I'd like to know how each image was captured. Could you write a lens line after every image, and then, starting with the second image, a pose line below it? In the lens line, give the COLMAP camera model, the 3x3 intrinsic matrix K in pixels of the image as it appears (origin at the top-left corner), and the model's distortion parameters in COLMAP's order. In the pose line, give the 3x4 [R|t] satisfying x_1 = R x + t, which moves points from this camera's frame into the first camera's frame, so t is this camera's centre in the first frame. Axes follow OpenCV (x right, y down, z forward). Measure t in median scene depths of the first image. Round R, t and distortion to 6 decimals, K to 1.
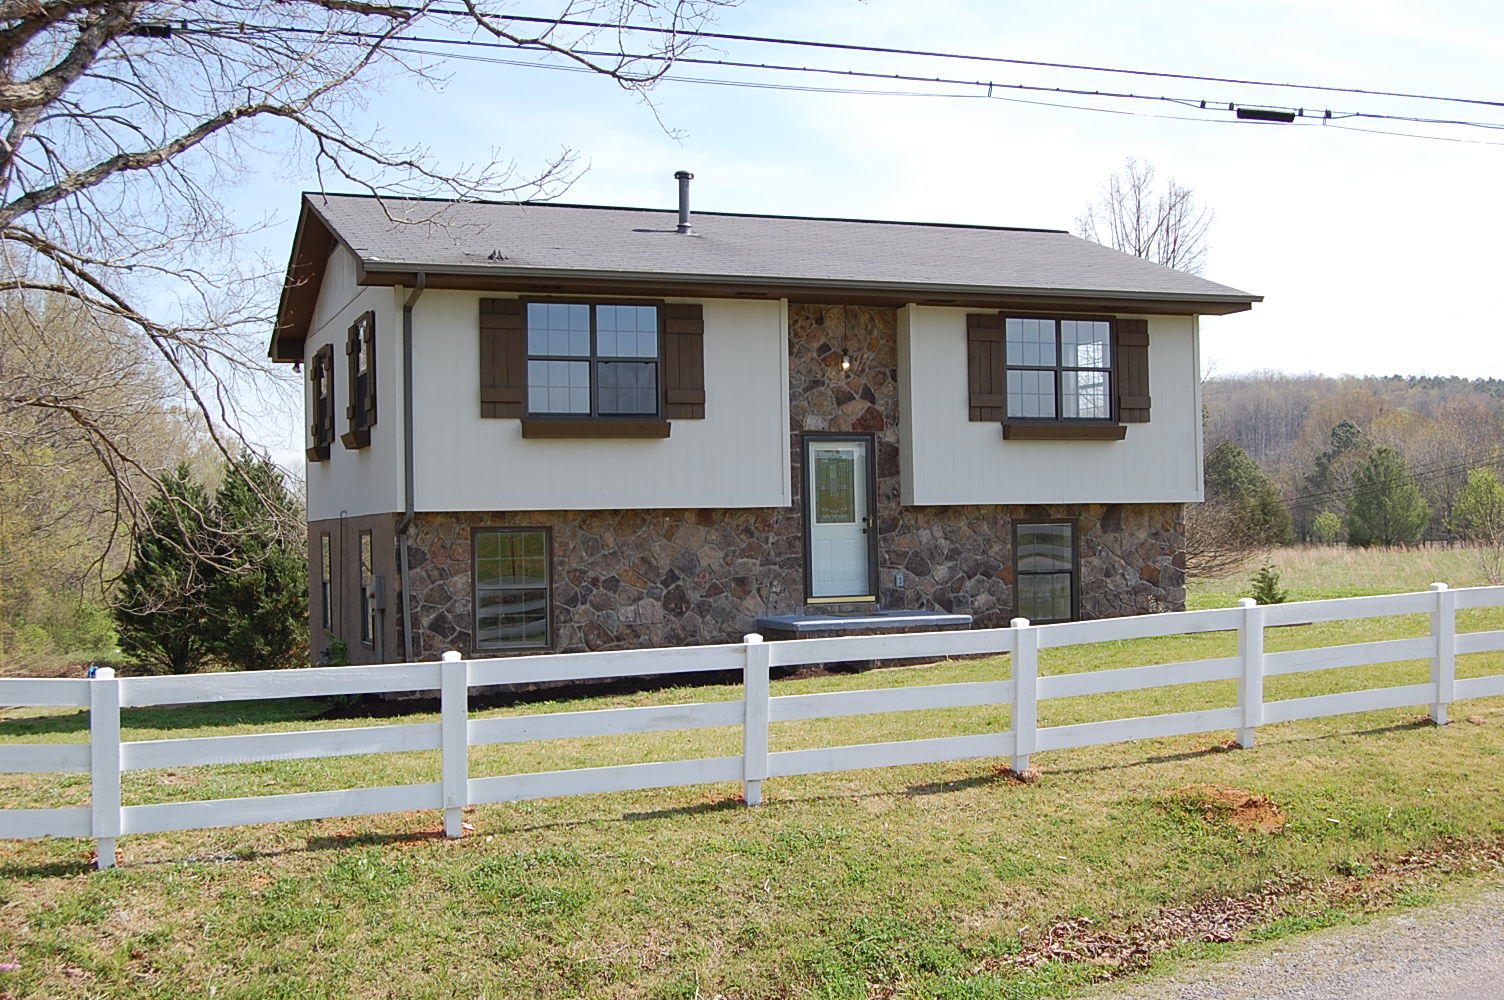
lens RADIAL K [[1717.5, 0, 744.0], [0, 1717.5, 488.4], [0, 0, 1]] dist [-0.035736, 0.000000]
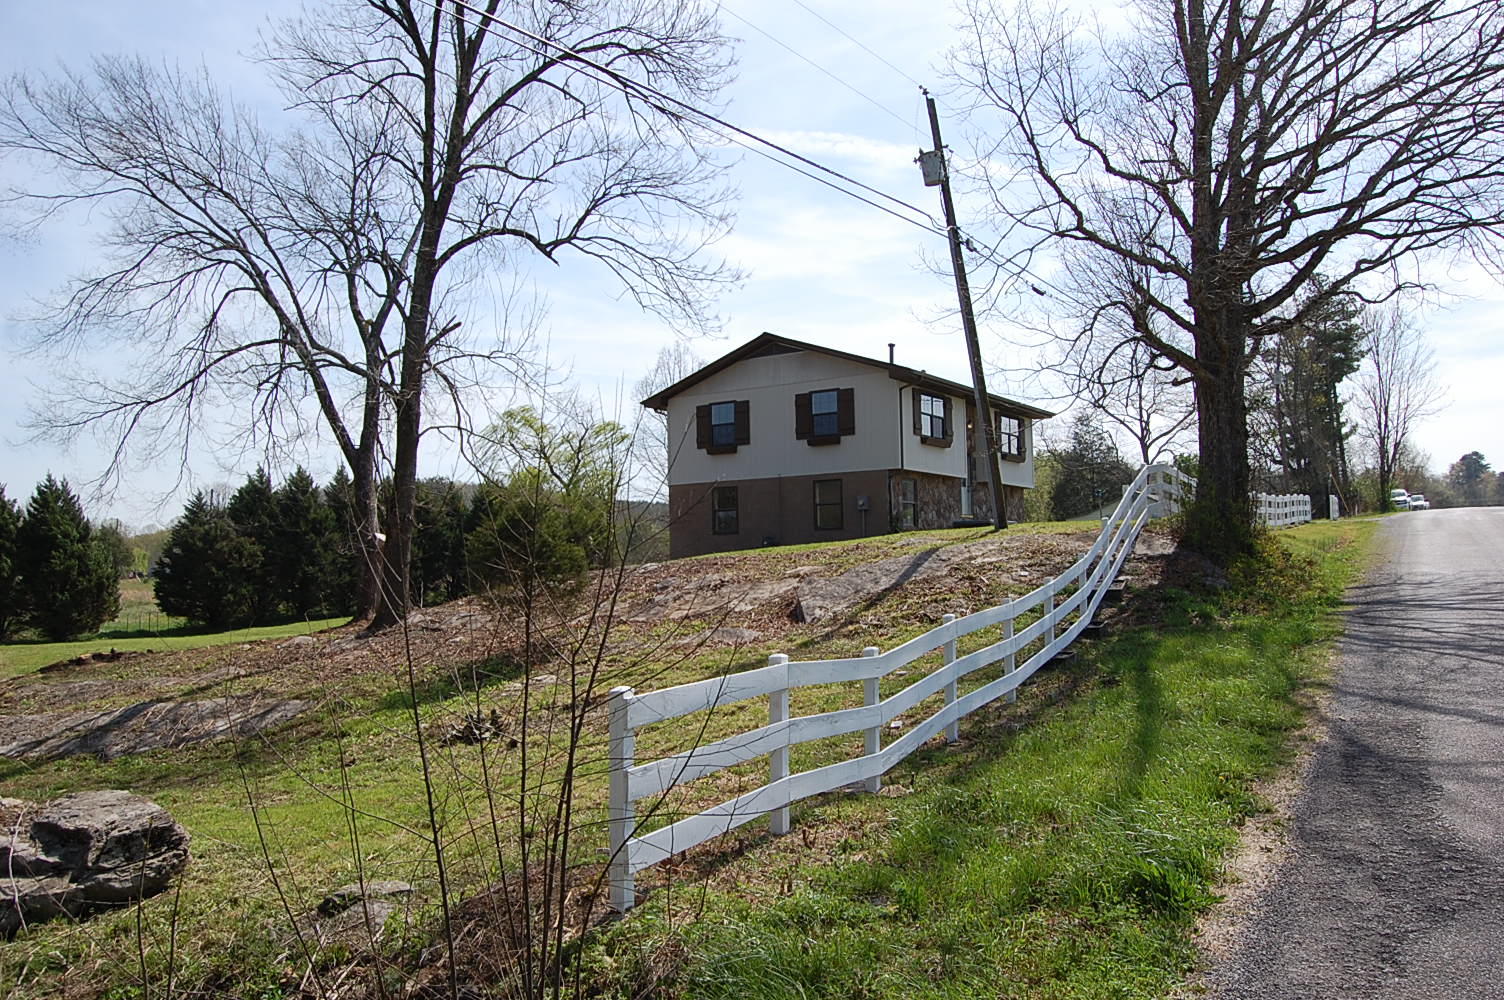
lens RADIAL K [[1179.3, 0, 765.8], [0, 1179.3, 506.3], [0, 0, 1]] dist [-0.084549, 0.036422]
pose [[0.753234, 0.023960, 0.657316, -1.347041], [0.006529, 0.999015, -0.043898, 0.129461], [-0.657721, 0.037357, 0.752335, -0.156513]]
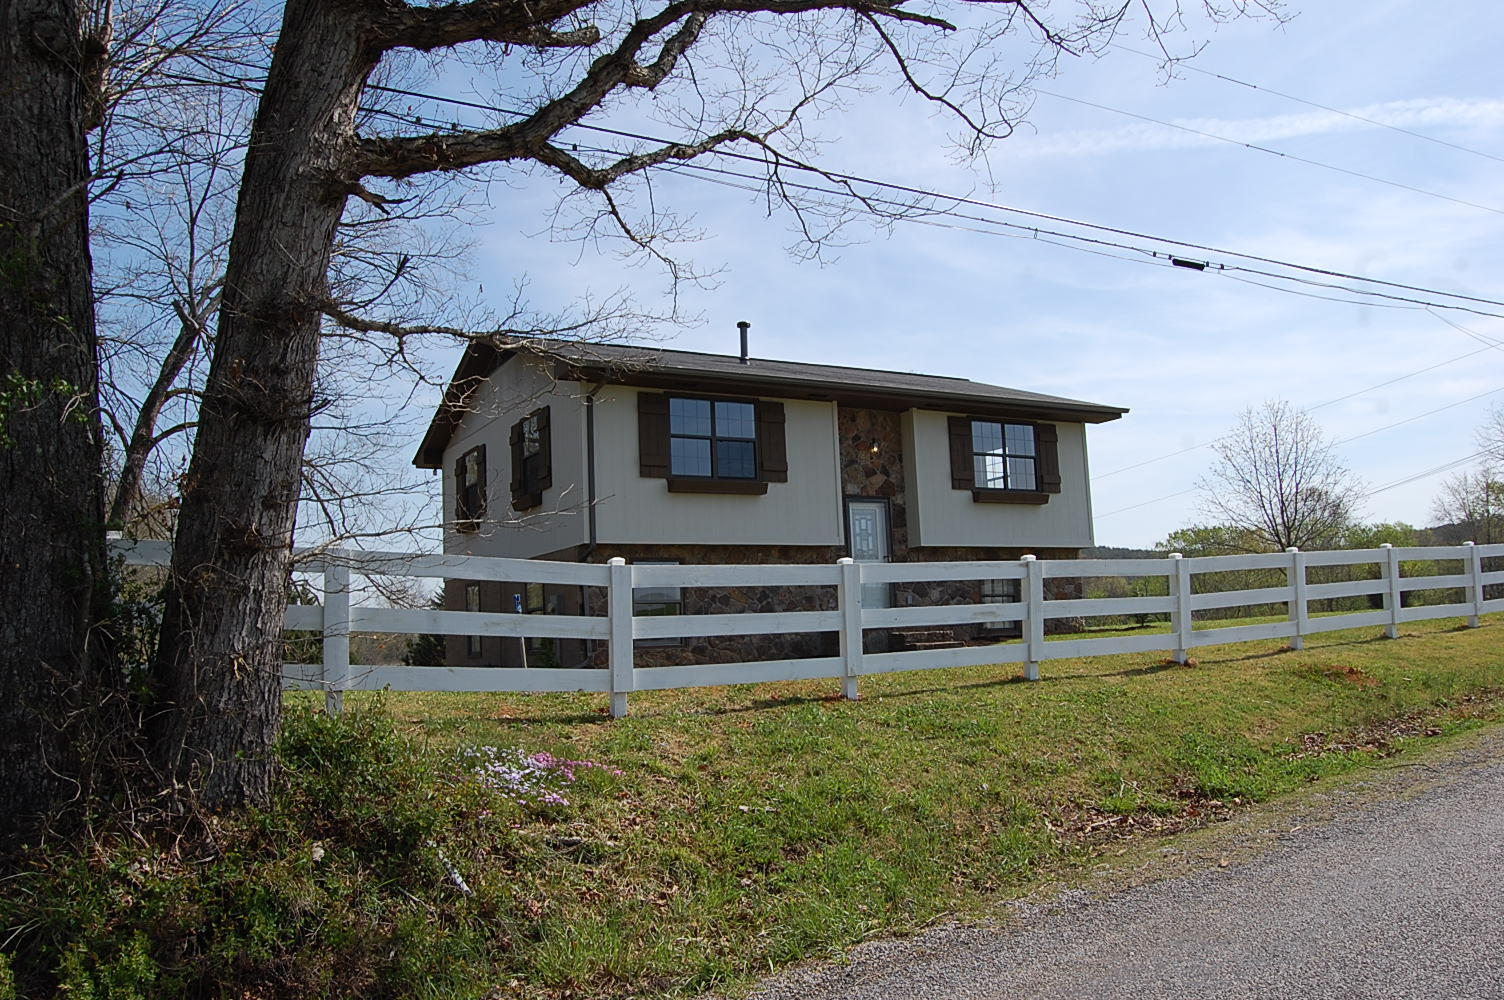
lens RADIAL K [[1150.7, 0, 755.2], [0, 1150.7, 502.0], [0, 0, 1]] dist [-0.057371, -0.006925]
pose [[0.988931, -0.006071, 0.148255, -0.181379], [0.021685, 0.994348, -0.103930, 0.070499], [-0.146786, 0.105995, 0.983473, 0.068289]]
